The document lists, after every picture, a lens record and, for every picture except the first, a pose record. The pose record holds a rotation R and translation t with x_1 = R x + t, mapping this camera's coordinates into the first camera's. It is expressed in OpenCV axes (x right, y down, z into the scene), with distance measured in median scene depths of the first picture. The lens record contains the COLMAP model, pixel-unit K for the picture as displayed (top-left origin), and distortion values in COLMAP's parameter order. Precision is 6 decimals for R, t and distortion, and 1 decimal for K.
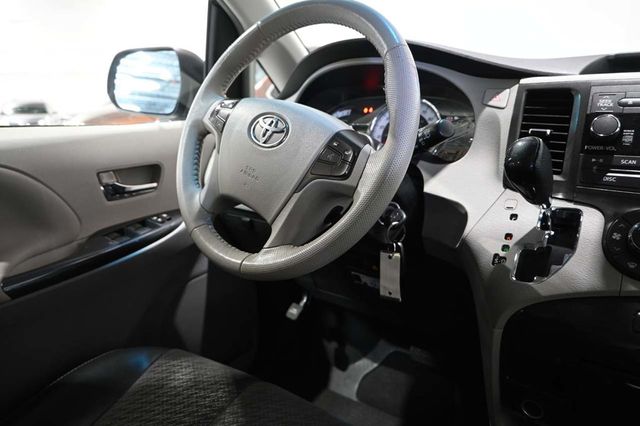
lens RADIAL K [[439.7, 0, 318.4], [0, 439.7, 211.2], [0, 0, 1]] dist [-0.005028, 0.003934]
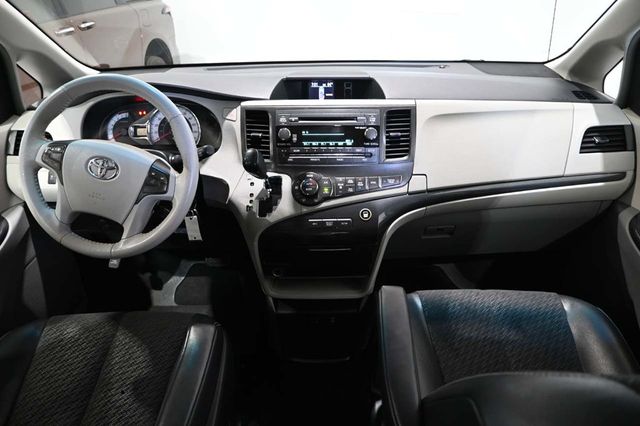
lens RADIAL K [[439.7, 0, 321.9], [0, 439.7, 211.4], [0, 0, 1]] dist [-0.005028, 0.003934]
pose [[0.831329, -0.266655, 0.487634, -0.265855], [0.147074, 0.951657, 0.269663, -0.341135], [-0.535967, -0.152461, 0.830358, -0.764609]]
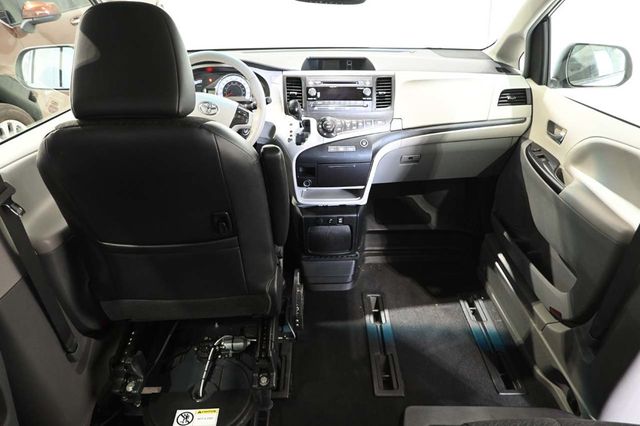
lens RADIAL K [[439.7, 0, 320.6], [0, 439.7, 211.6], [0, 0, 1]] dist [-0.005028, 0.003934]
pose [[0.801065, -0.284097, 0.526862, -1.119159], [0.141688, 0.945173, 0.294232, -0.275165], [-0.581567, -0.161049, 0.797398, -1.570056]]
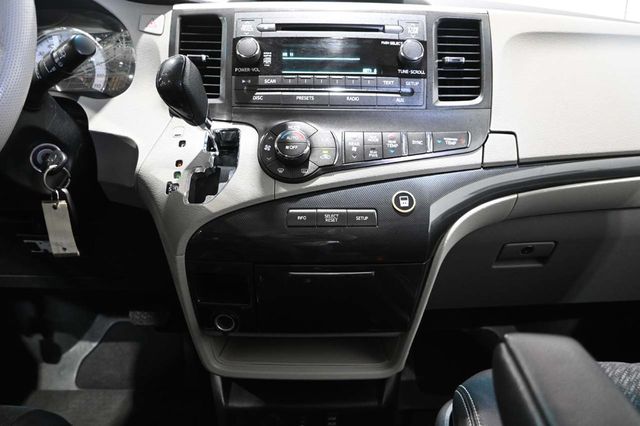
lens RADIAL K [[439.7, 0, 321.6], [0, 439.7, 210.3], [0, 0, 1]] dist [-0.005028, 0.003934]
pose [[0.822537, -0.161334, 0.545348, 0.137059], [0.126841, 0.986806, 0.100622, 0.100752], [-0.554387, -0.013593, 0.832148, -0.000118]]
